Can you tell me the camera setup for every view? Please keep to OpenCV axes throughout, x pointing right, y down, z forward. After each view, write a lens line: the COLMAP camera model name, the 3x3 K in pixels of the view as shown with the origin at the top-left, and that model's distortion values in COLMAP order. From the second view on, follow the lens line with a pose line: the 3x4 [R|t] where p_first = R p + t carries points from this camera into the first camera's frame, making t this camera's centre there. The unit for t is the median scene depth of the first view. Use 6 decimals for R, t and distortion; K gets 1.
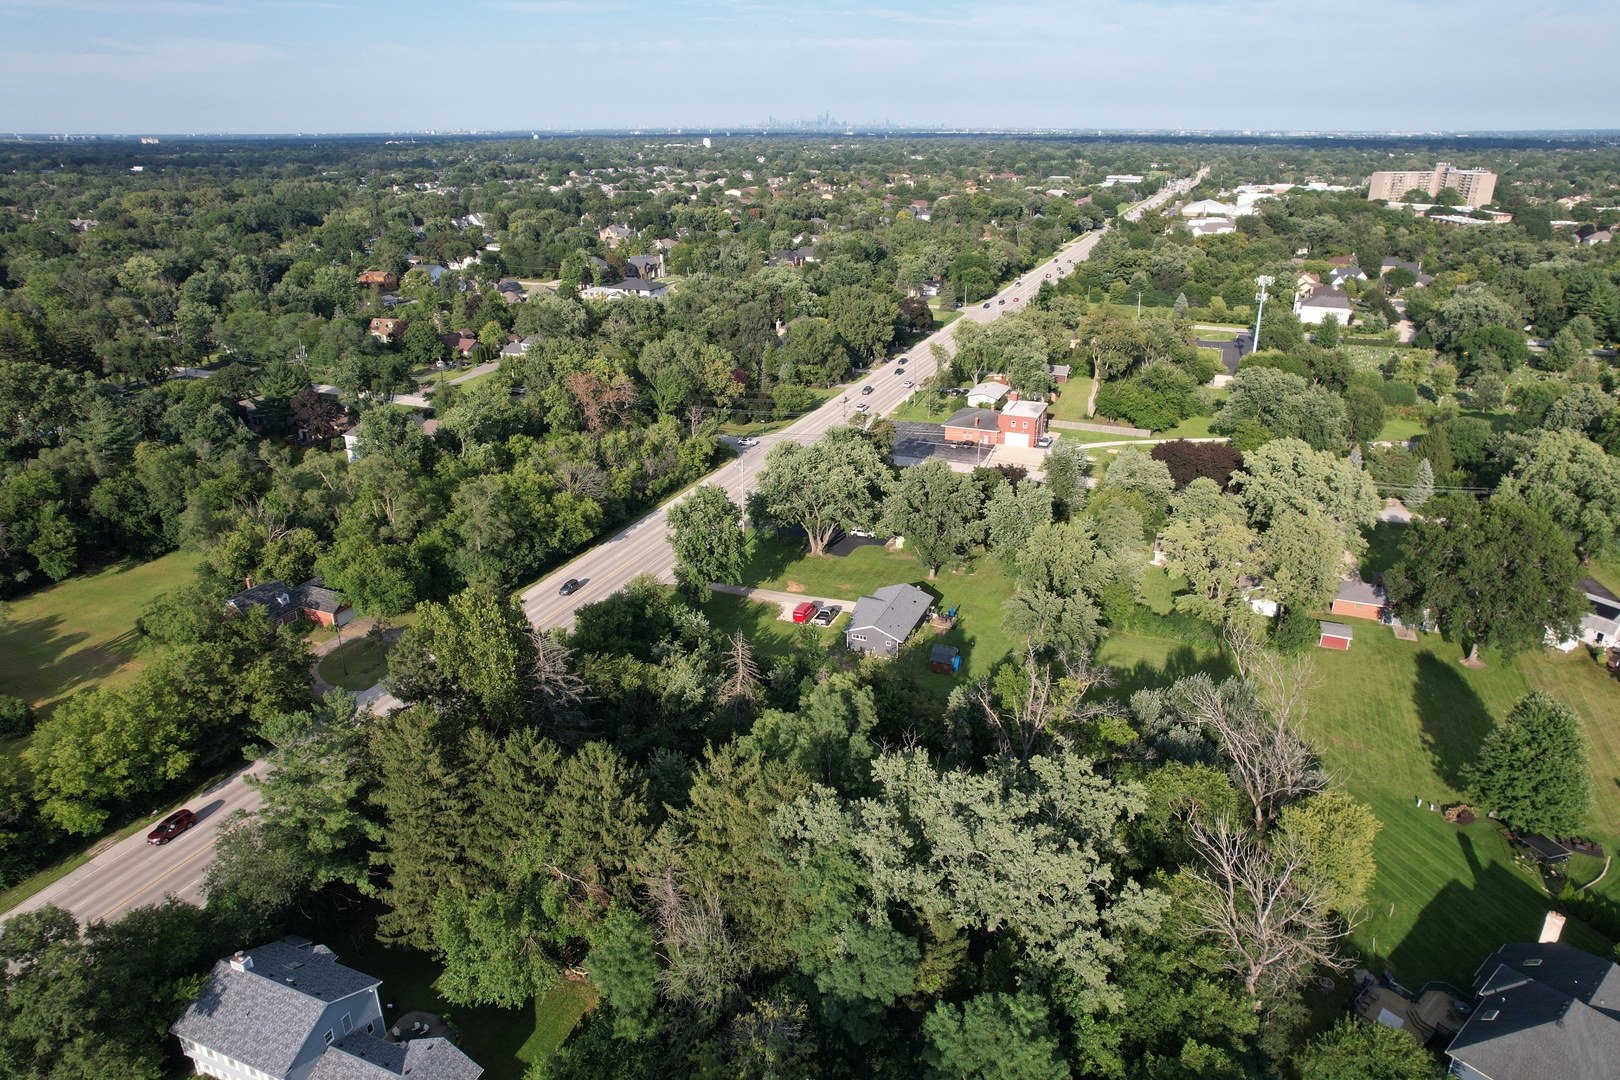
lens RADIAL K [[1045.9, 0, 808.8], [0, 1045.9, 539.0], [0, 0, 1]] dist [-0.070689, 0.062483]
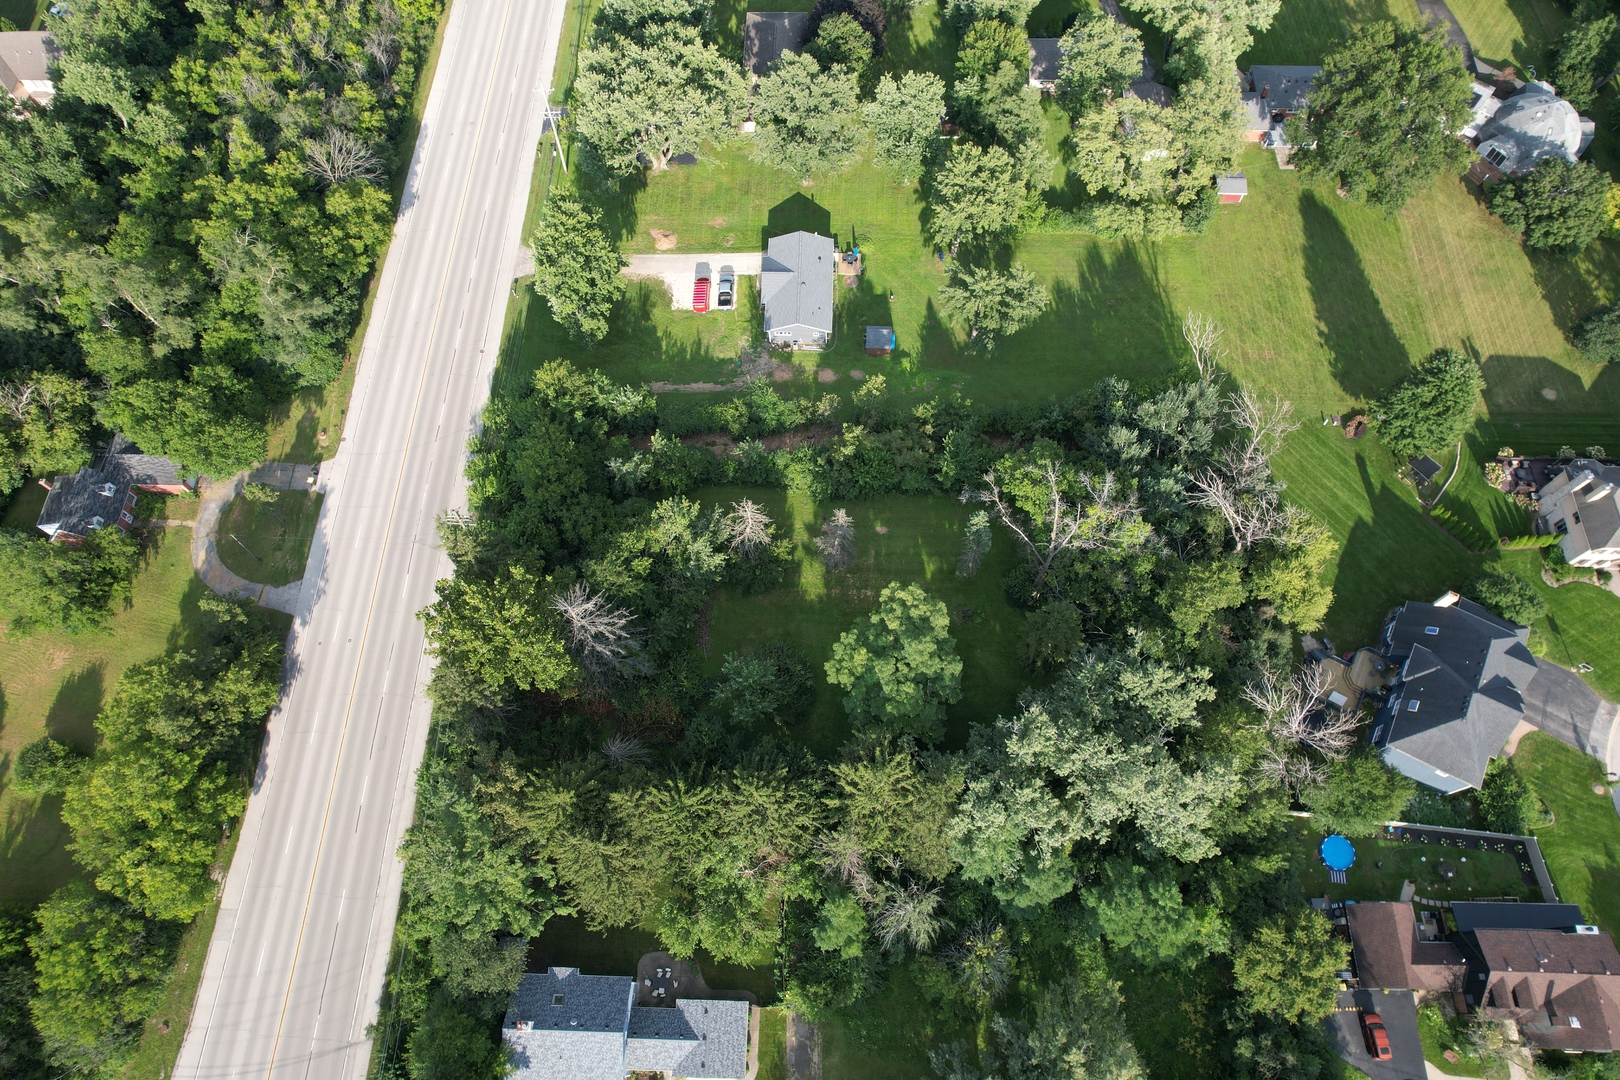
lens RADIAL K [[1045.9, 0, 814.6], [0, 1045.9, 534.9], [0, 0, 1]] dist [-0.070689, 0.062483]
pose [[0.930304, -0.332626, 0.154581, -0.142093], [0.137180, 0.706384, 0.694408, -0.456876], [-0.340171, -0.624805, 0.702781, 0.242435]]
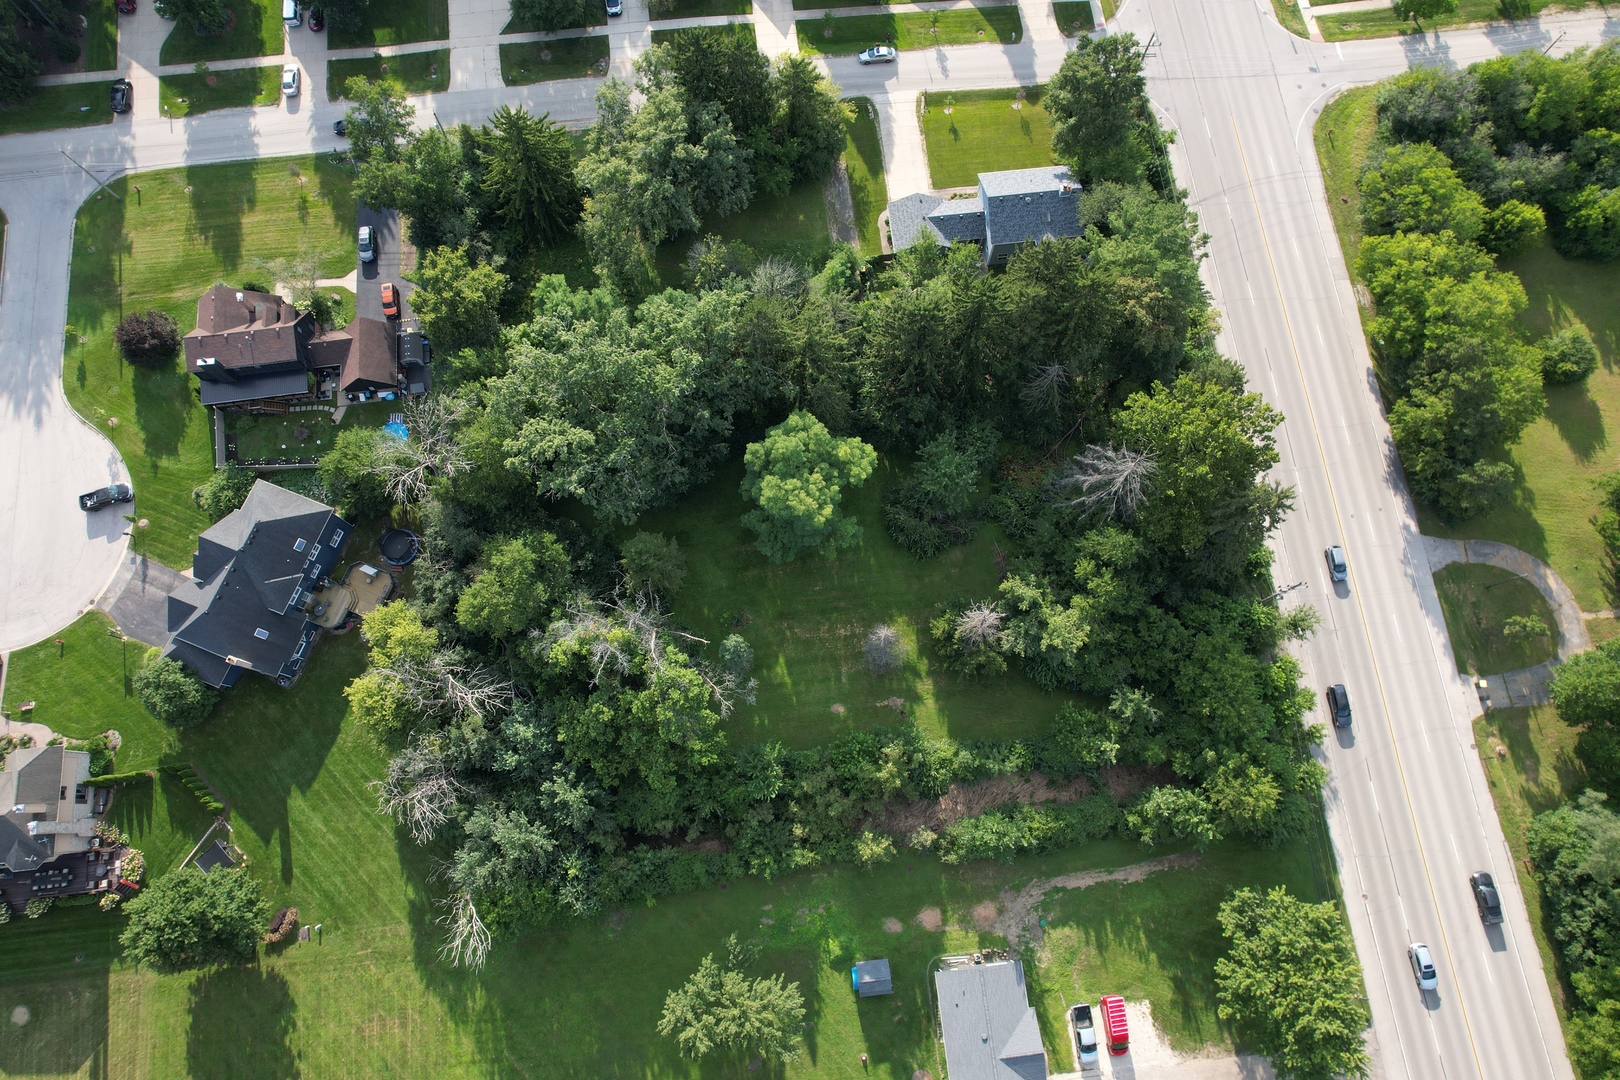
lens RADIAL K [[1045.9, 0, 812.0], [0, 1045.9, 539.2], [0, 0, 1]] dist [-0.070689, 0.062483]
pose [[-0.870443, 0.476768, -0.122564, 0.114216], [-0.169740, -0.056979, 0.983840, -0.619994], [0.462080, 0.877181, 0.130523, 0.639018]]
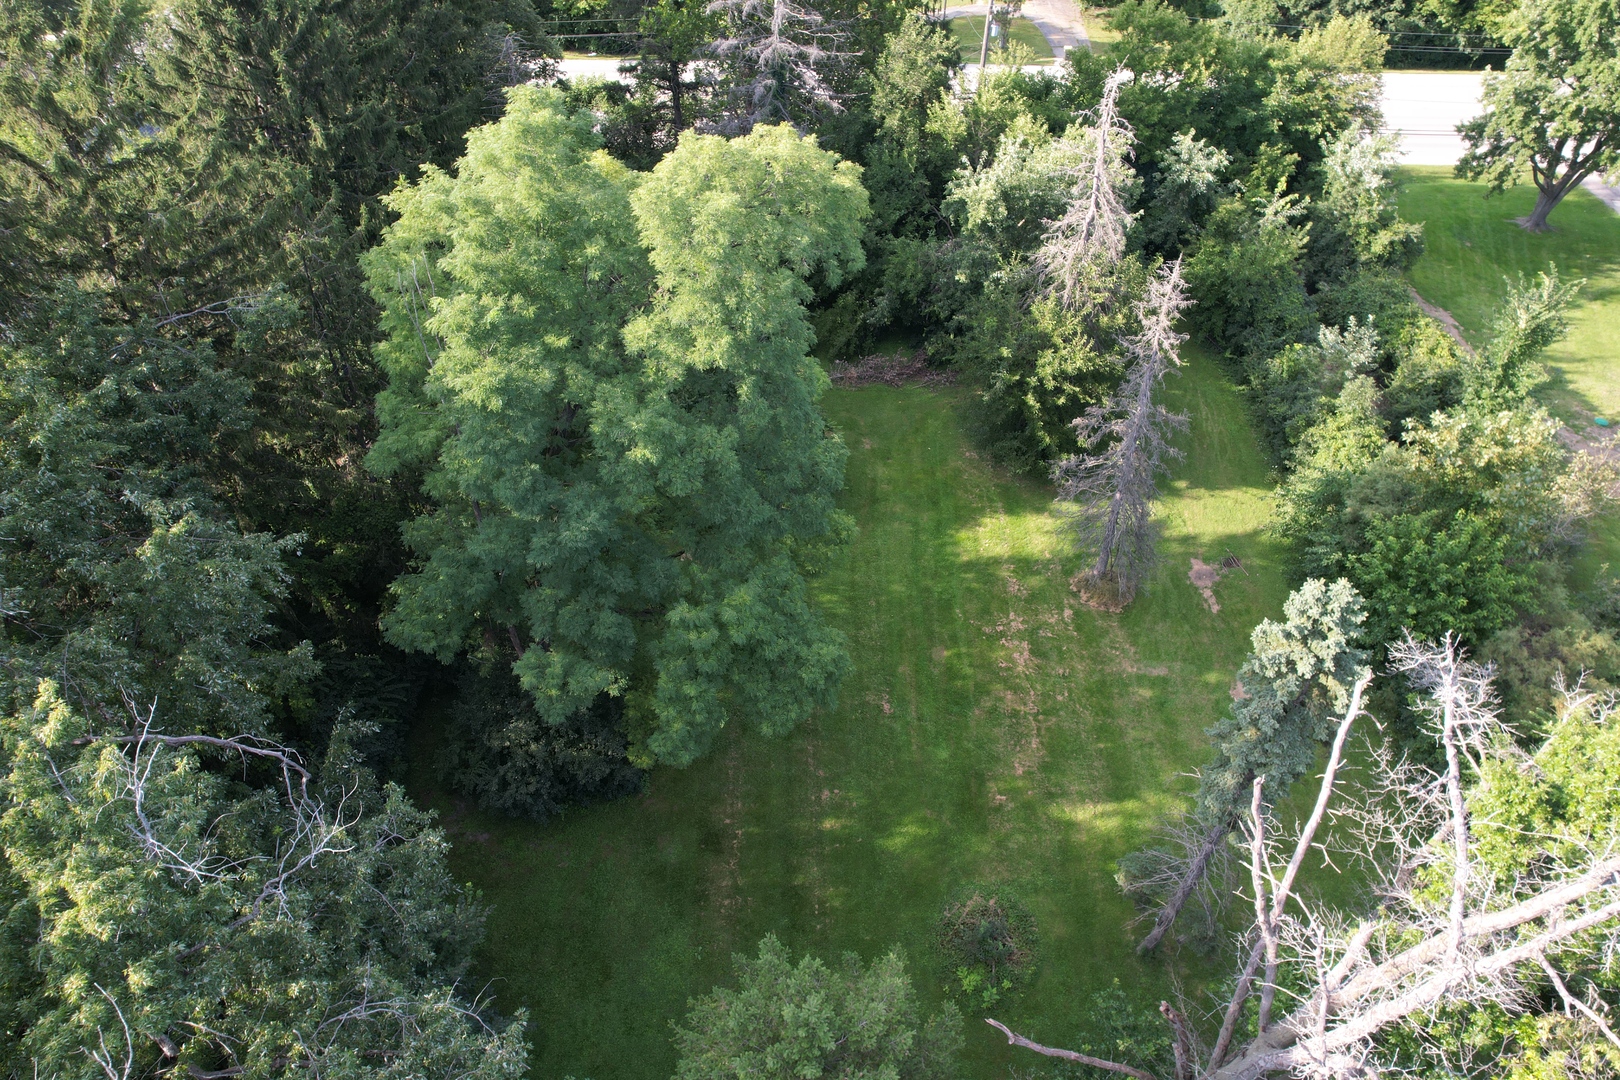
lens RADIAL K [[1045.9, 0, 807.4], [0, 1045.9, 539.1], [0, 0, 1]] dist [-0.070689, 0.062483]
pose [[0.378404, 0.646645, -0.662315, 0.174122], [-0.336181, 0.762670, 0.552554, 0.042514], [0.862434, 0.013569, 0.505987, 0.626362]]
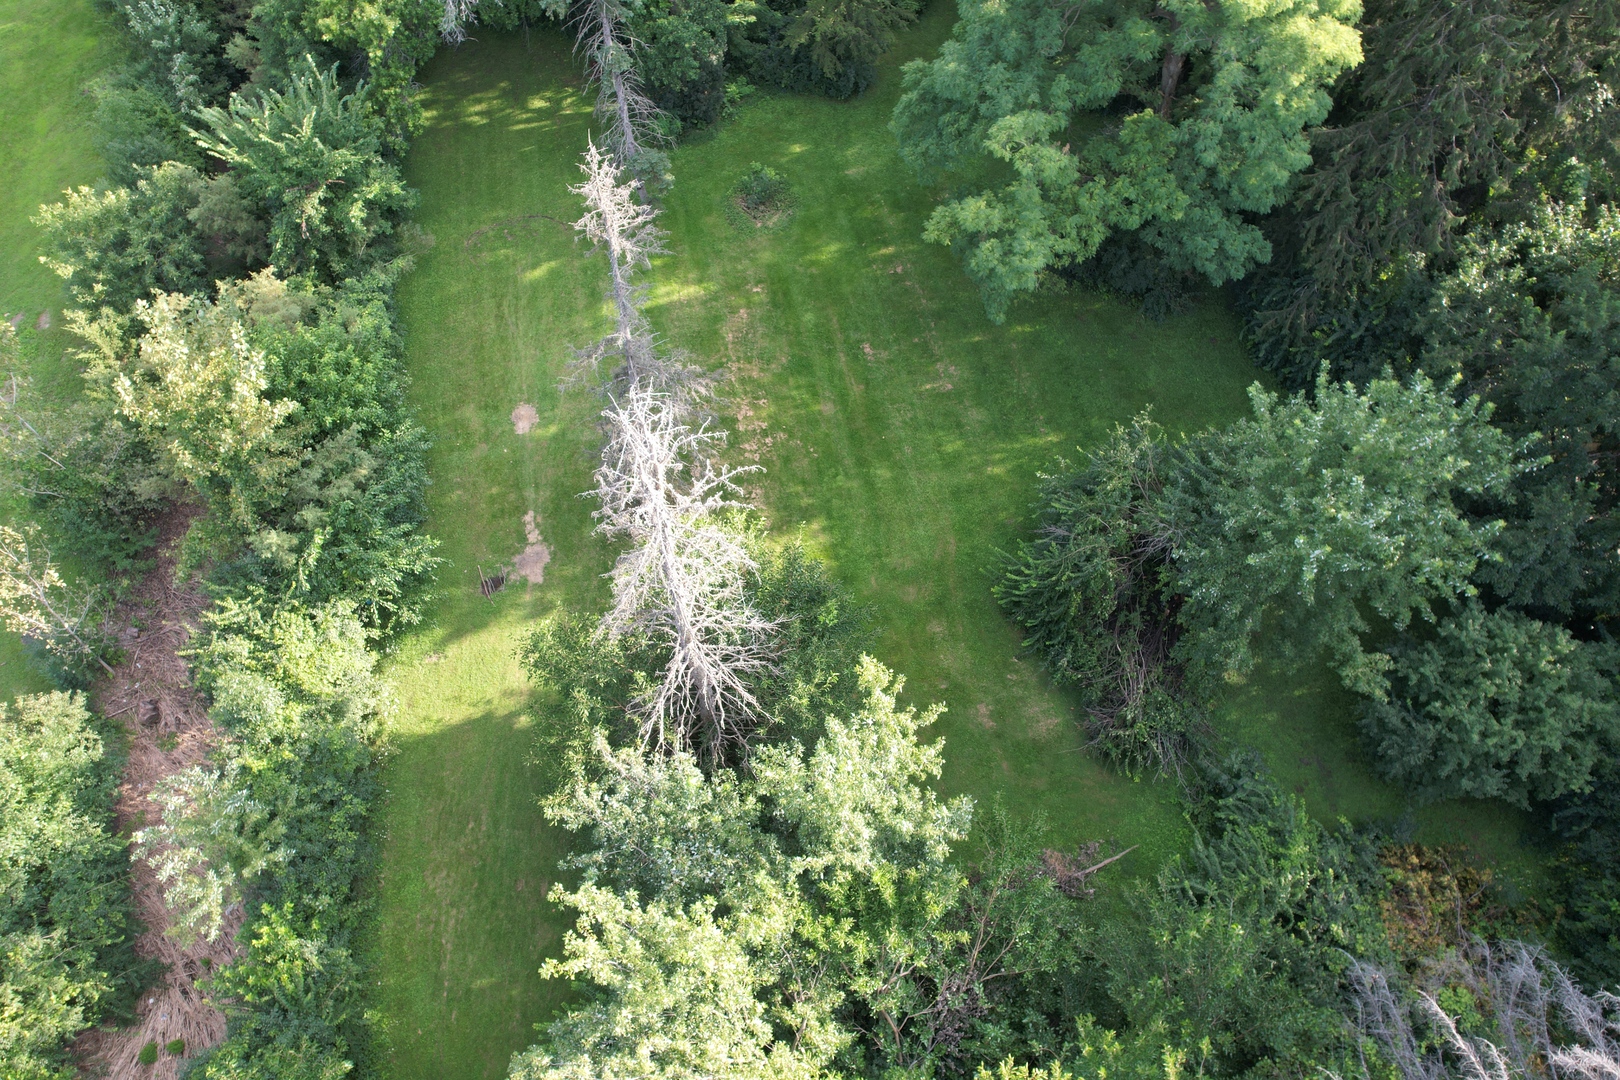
lens RADIAL K [[1045.9, 0, 812.3], [0, 1045.9, 542.1], [0, 0, 1]] dist [-0.070689, 0.062483]
pose [[-0.563537, -0.703142, 0.433610, -0.138174], [0.310765, 0.305893, 0.899919, -0.033484], [-0.765409, 0.641888, 0.046130, 0.823586]]
